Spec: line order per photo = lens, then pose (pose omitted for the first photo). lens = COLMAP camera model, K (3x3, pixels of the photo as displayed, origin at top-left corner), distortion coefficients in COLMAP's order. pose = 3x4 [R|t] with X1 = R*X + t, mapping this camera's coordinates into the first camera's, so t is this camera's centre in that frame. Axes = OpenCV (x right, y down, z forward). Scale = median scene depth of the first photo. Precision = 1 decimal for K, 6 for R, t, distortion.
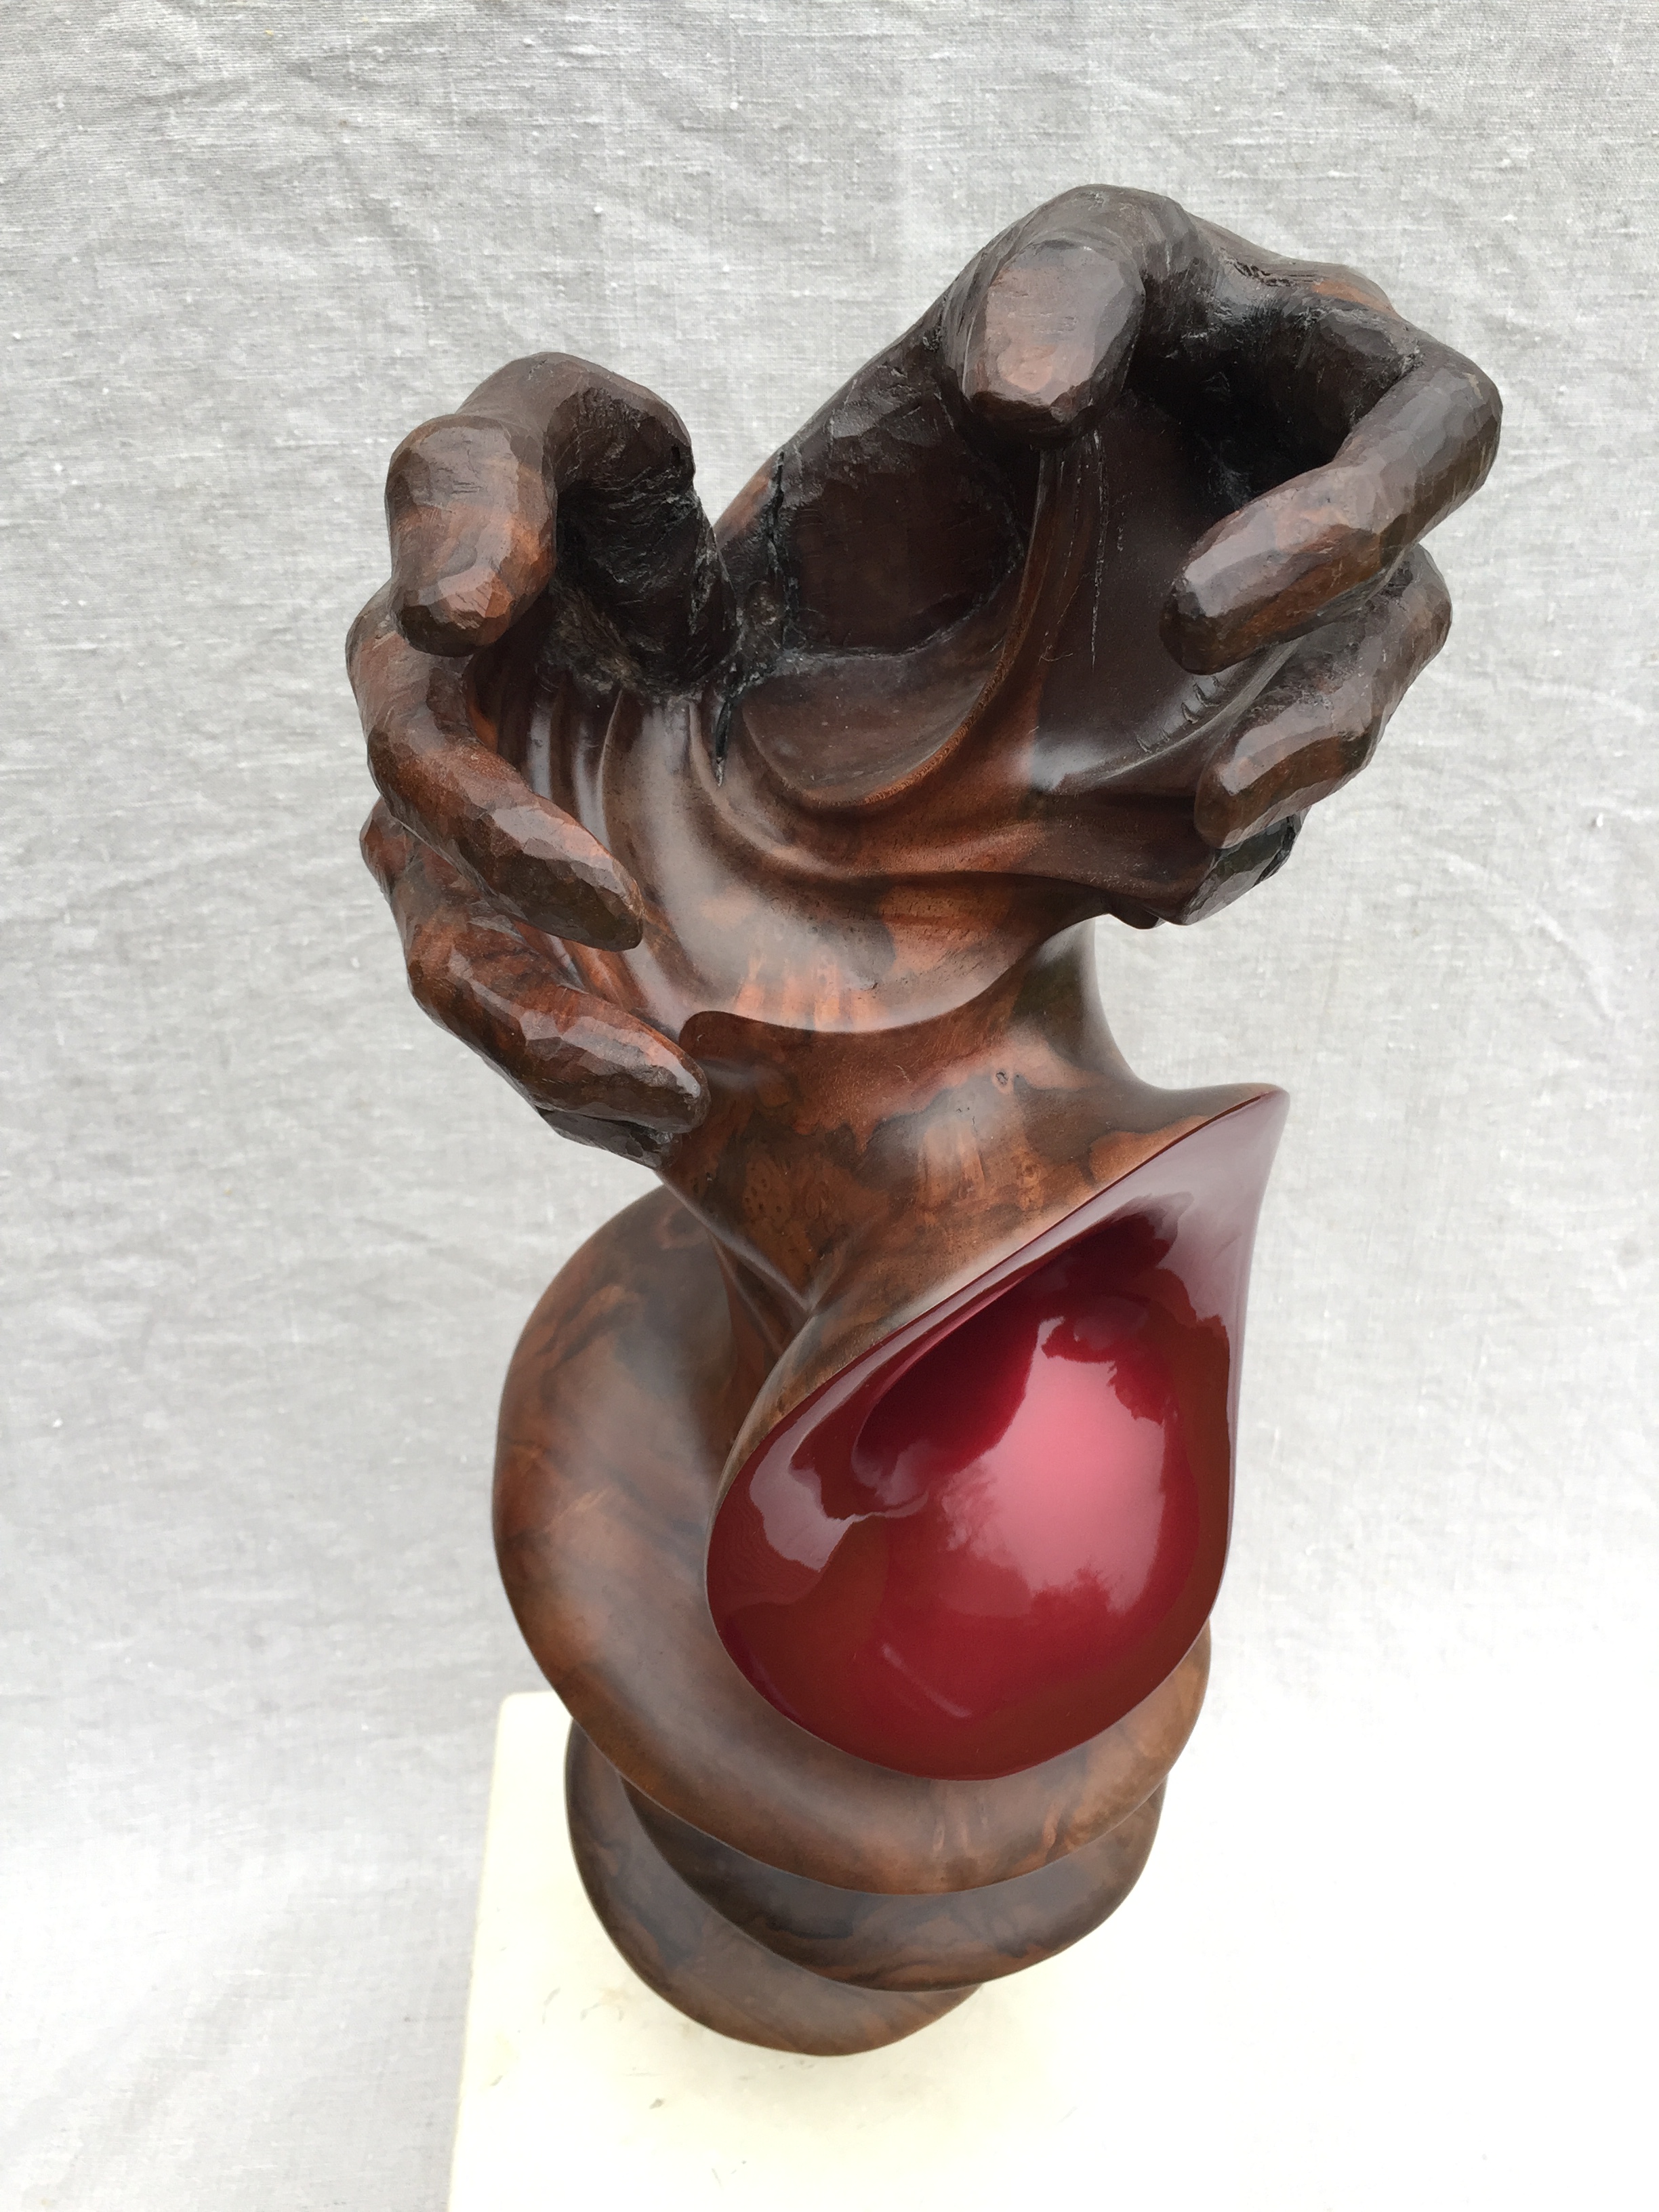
lens RADIAL K [[1874.1, 0, 825.1], [0, 1874.1, 1142.3], [0, 0, 1]] dist [0.072036, -0.118273]
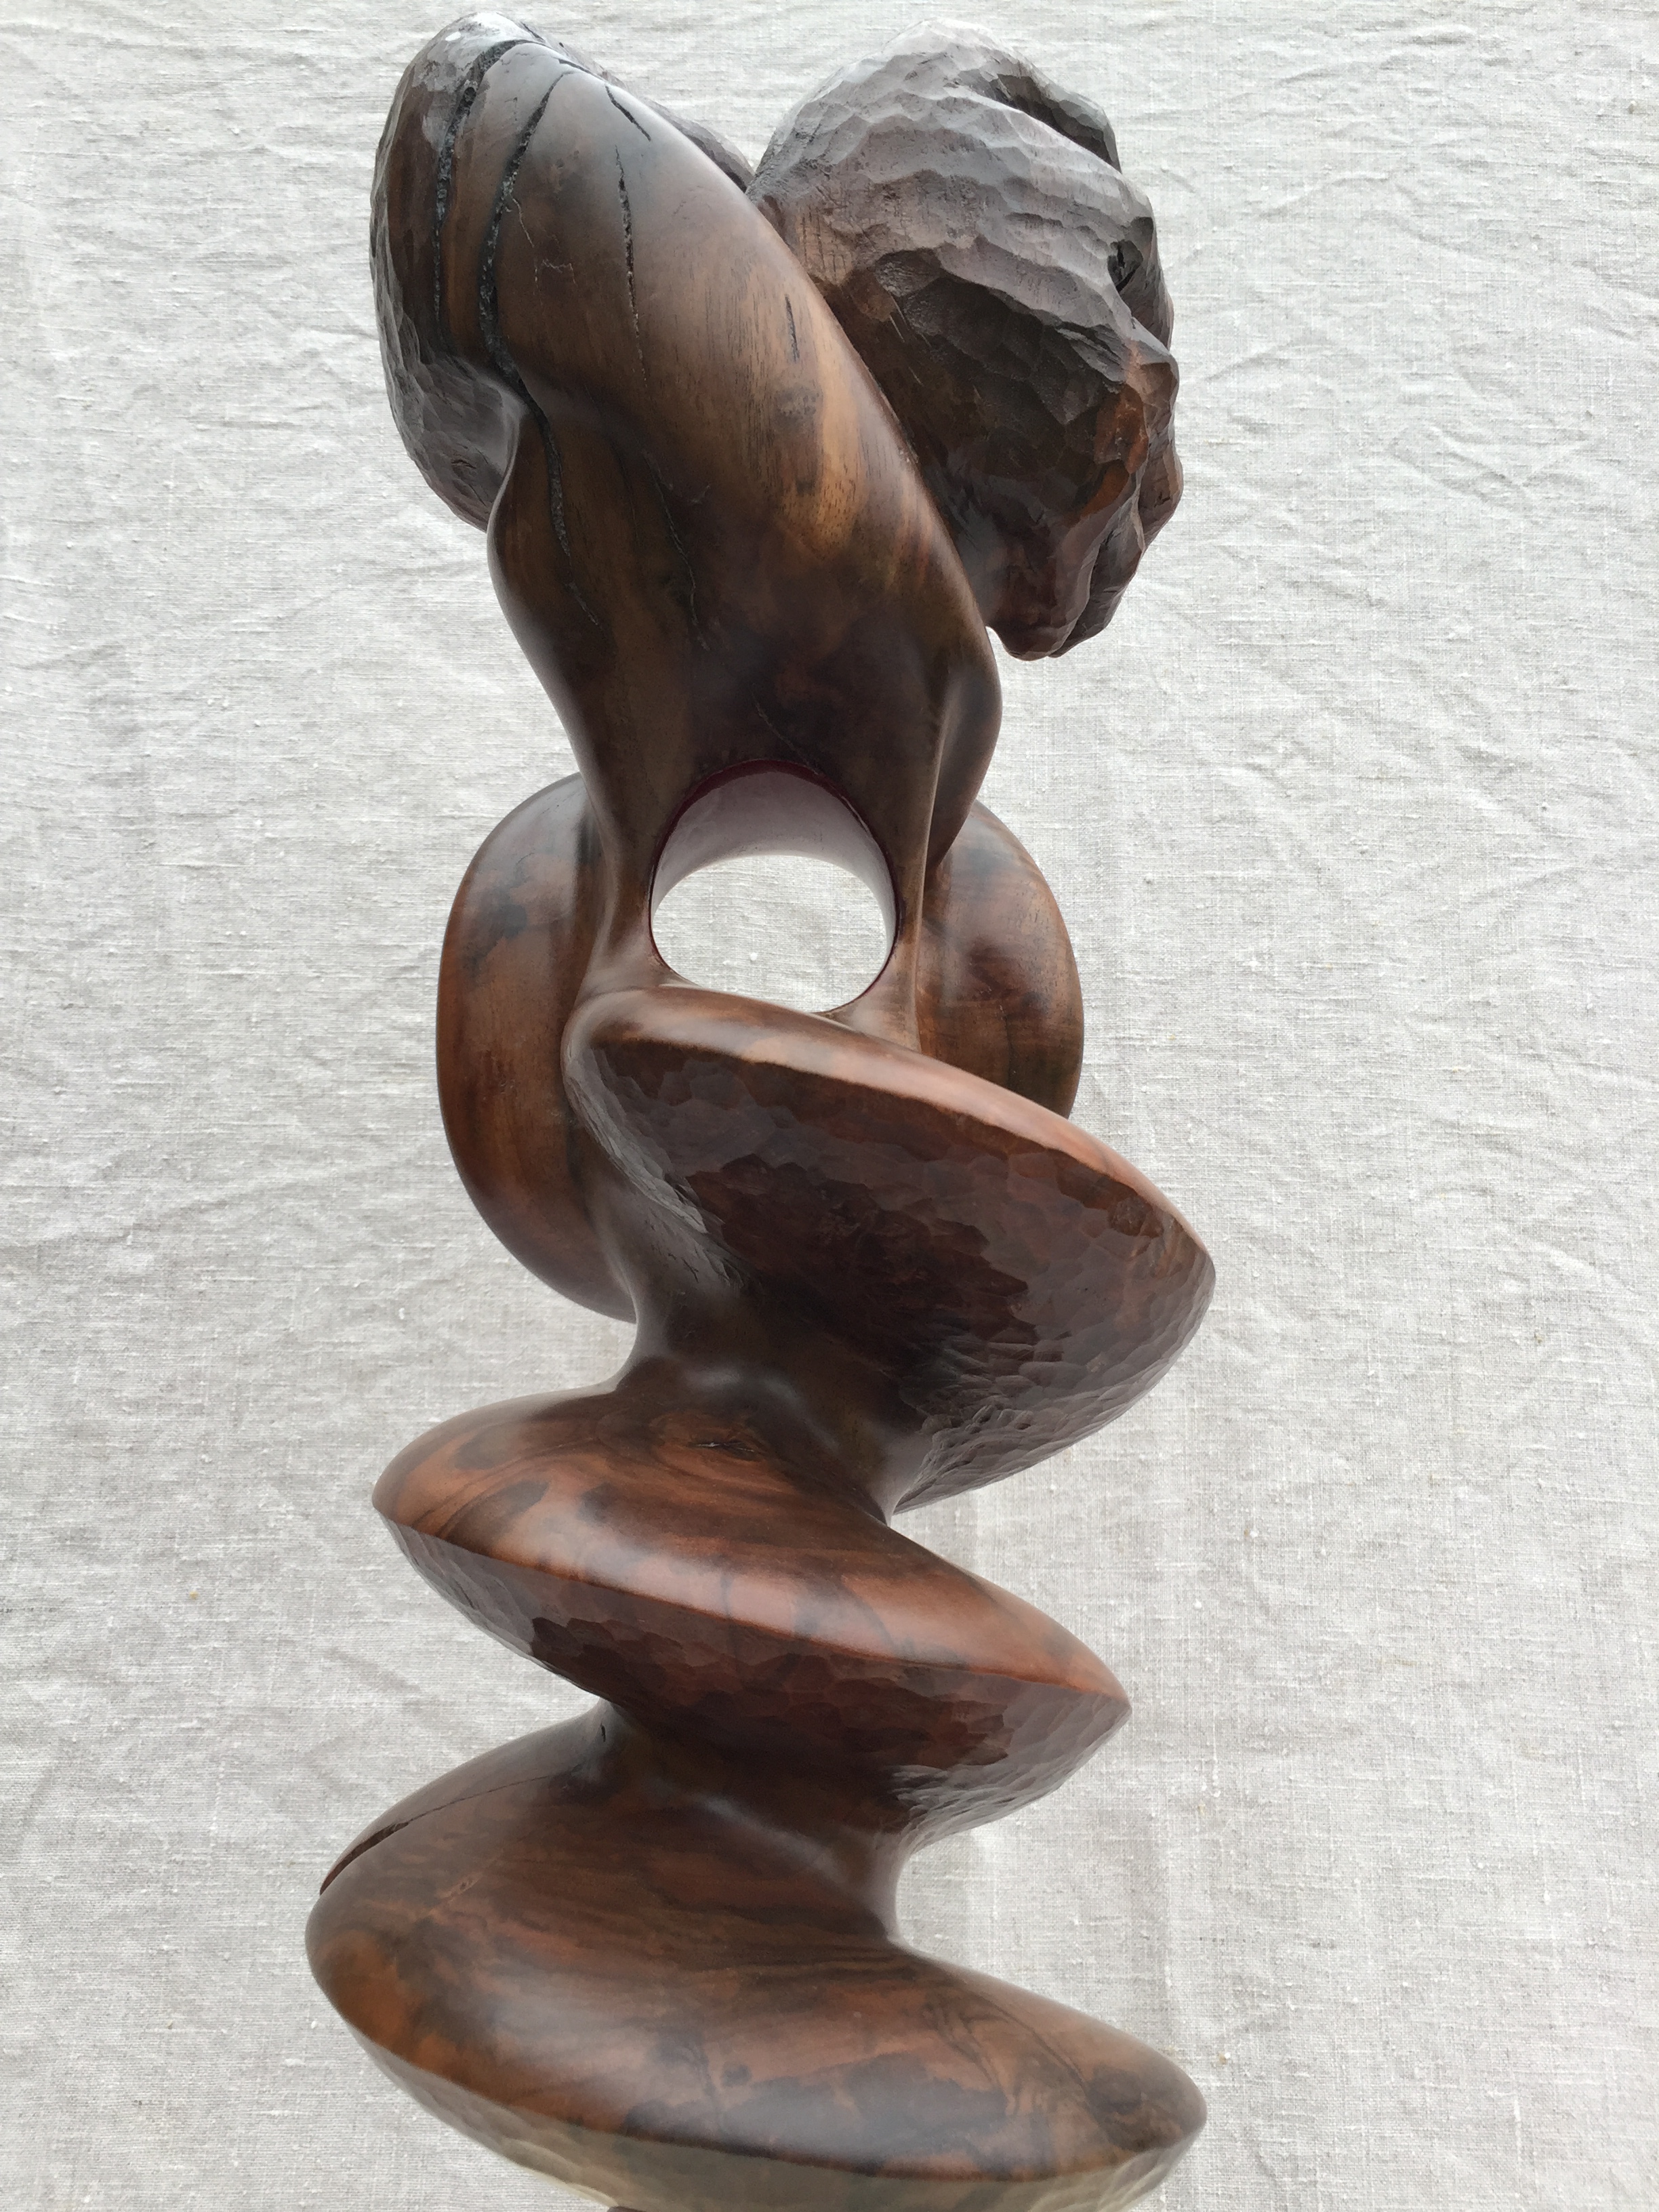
lens RADIAL K [[1982.2, 0, 818.5], [0, 1982.2, 1100.8], [0, 0, 1]] dist [0.078858, -0.102641]
pose [[0.997108, 0.014443, -0.074614, 0.039835], [-0.063772, 0.693055, -0.718058, 0.609216], [0.041341, 0.720740, 0.691972, 0.258936]]
